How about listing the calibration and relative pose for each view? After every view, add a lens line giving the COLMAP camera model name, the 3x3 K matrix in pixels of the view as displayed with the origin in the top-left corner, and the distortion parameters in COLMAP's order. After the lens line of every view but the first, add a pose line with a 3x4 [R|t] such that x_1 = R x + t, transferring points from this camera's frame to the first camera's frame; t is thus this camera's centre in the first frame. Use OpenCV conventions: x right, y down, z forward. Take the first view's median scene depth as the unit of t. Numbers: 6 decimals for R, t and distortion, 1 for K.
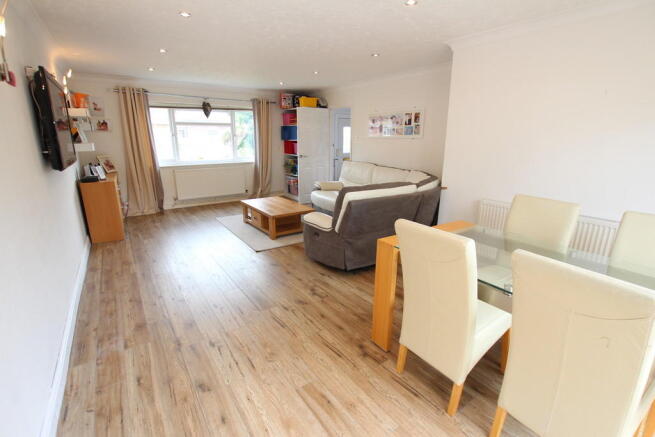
lens RADIAL K [[304.4, 0, 327.7], [0, 304.4, 219.8], [0, 0, 1]] dist [-0.031822, 0.000296]
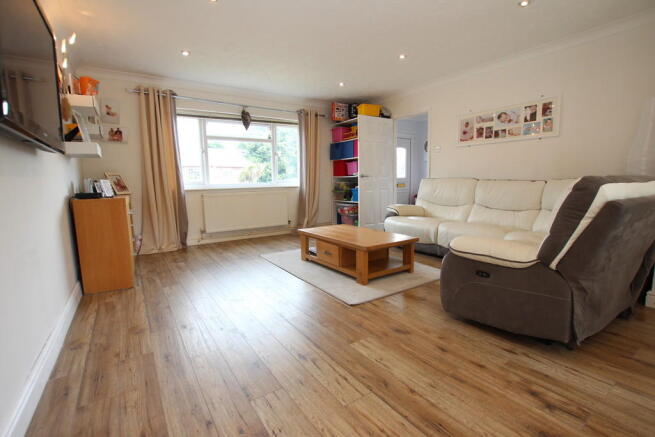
lens RADIAL K [[304.4, 0, 327.8], [0, 304.4, 218.8], [0, 0, 1]] dist [-0.031822, 0.000296]
pose [[0.999542, -0.018410, -0.024016, -0.202786], [0.014849, 0.989924, -0.140822, 0.014061], [0.026367, 0.140400, 0.989744, 0.293115]]
